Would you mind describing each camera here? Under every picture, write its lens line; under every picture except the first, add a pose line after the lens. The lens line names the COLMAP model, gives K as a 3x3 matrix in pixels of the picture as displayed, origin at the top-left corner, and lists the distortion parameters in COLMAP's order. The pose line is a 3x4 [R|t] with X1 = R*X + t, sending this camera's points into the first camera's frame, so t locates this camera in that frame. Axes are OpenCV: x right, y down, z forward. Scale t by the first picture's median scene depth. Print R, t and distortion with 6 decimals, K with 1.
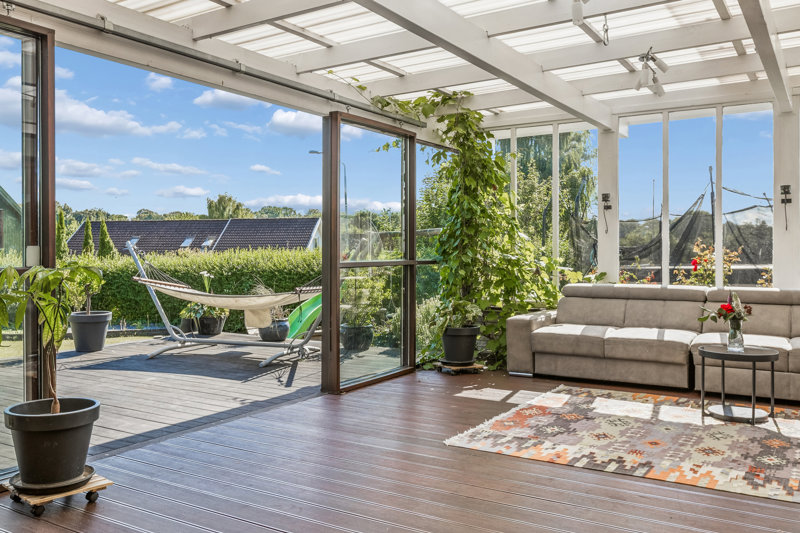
lens RADIAL K [[694.8, 0, 400.0], [0, 694.8, 266.5], [0, 0, 1]] dist [-0.004340, -0.003265]
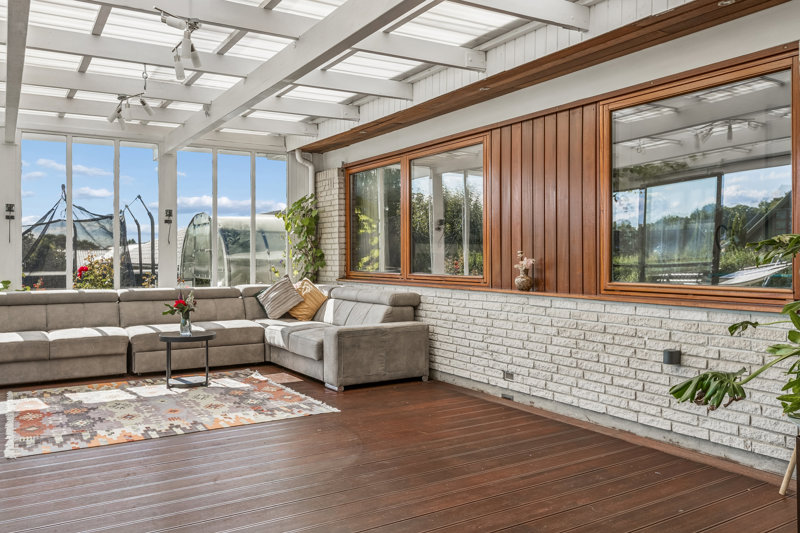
lens RADIAL K [[645.4, 0, 400.0], [0, 645.4, 266.5], [0, 0, 1]] dist [0.009467, -0.001366]
pose [[0.442540, -0.014113, 0.896638, -0.384475], [0.019746, 0.999787, 0.005991, -0.008284], [-0.896531, 0.015054, 0.442725, 0.069333]]
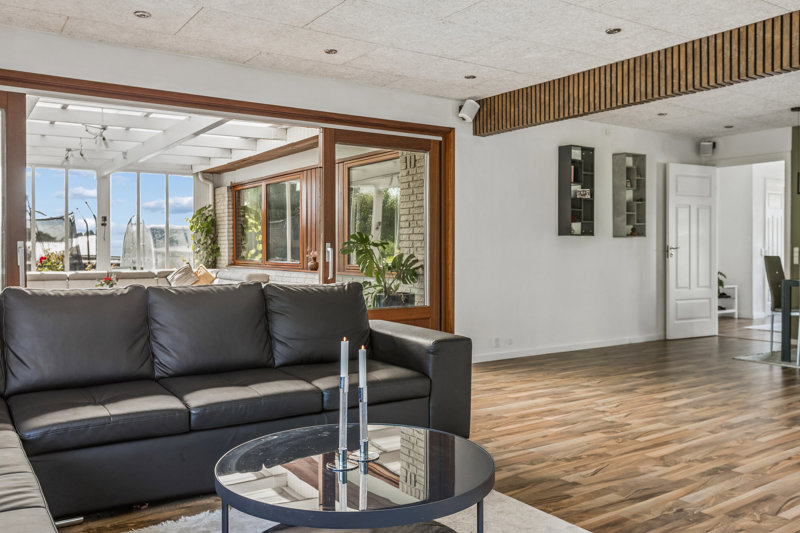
lens RADIAL K [[661.8, 0, 400.0], [0, 661.8, 266.5], [0, 0, 1]] dist [-0.007332, -0.004217]
pose [[0.399341, -0.022781, 0.916519, -0.825627], [0.018787, 0.999685, 0.016662, 0.003897], [-0.916610, 0.010565, 0.399643, -0.476768]]
